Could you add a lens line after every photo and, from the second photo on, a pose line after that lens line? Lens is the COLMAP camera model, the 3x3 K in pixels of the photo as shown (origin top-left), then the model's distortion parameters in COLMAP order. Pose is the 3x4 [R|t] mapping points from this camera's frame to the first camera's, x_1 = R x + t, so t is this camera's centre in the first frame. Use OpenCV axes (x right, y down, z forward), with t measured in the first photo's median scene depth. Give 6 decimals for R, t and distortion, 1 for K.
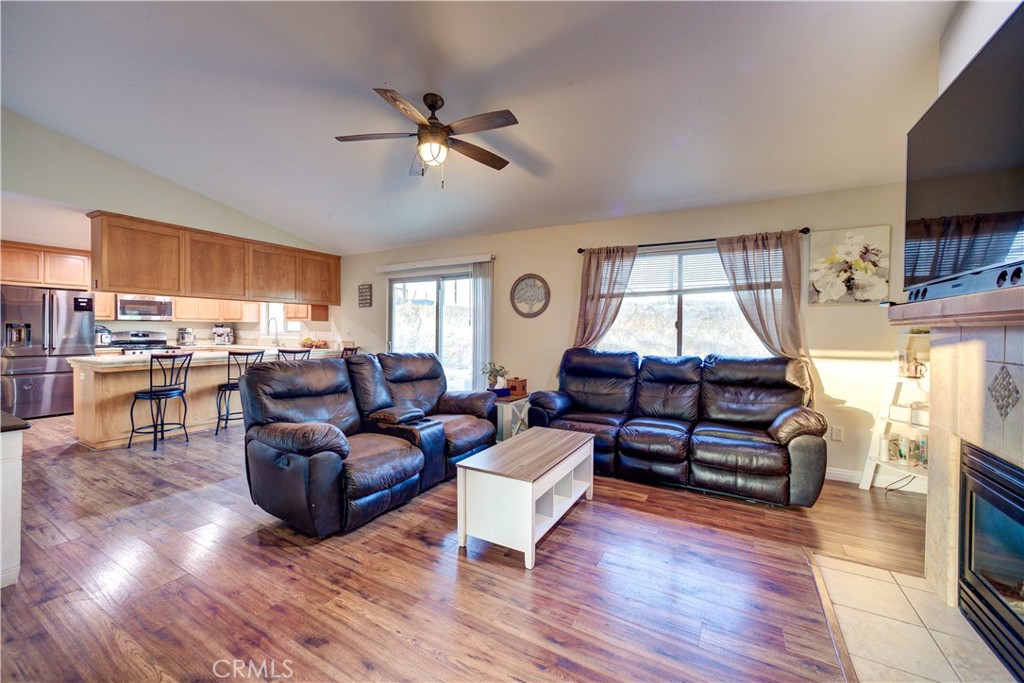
lens RADIAL K [[401.8, 0, 507.8], [0, 401.8, 338.8], [0, 0, 1]] dist [-0.008874, 0.002505]
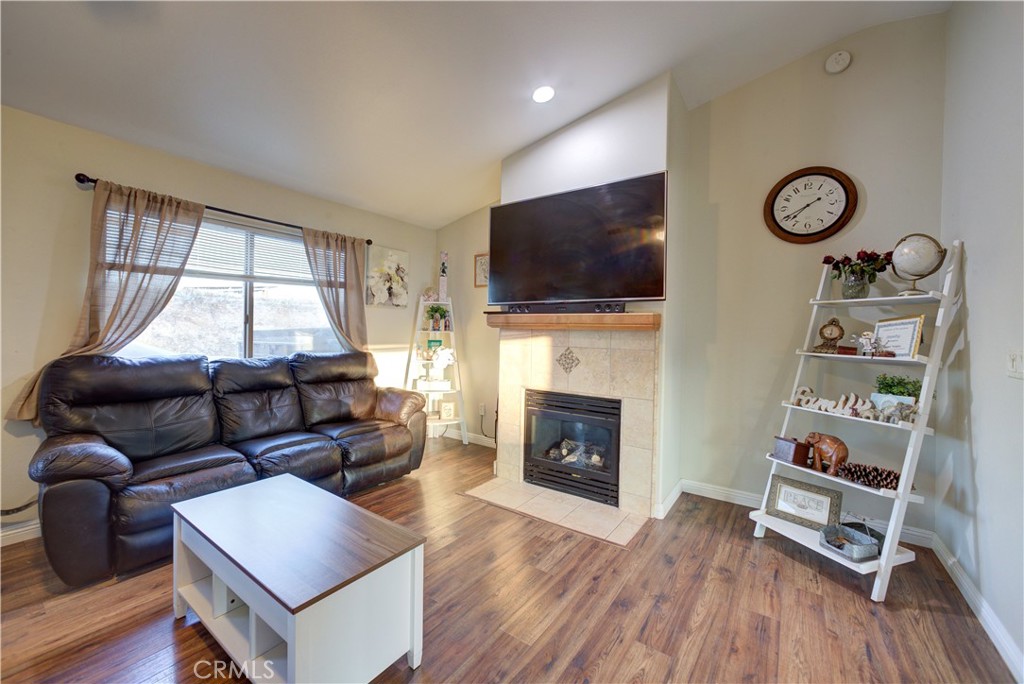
lens RADIAL K [[401.8, 0, 509.7], [0, 401.8, 333.0], [0, 0, 1]] dist [-0.008874, 0.002505]
pose [[0.112967, -0.009628, 0.993552, -0.354640], [0.003841, 0.999950, 0.009253, -0.013189], [-0.993591, 0.002771, 0.112999, 0.428280]]
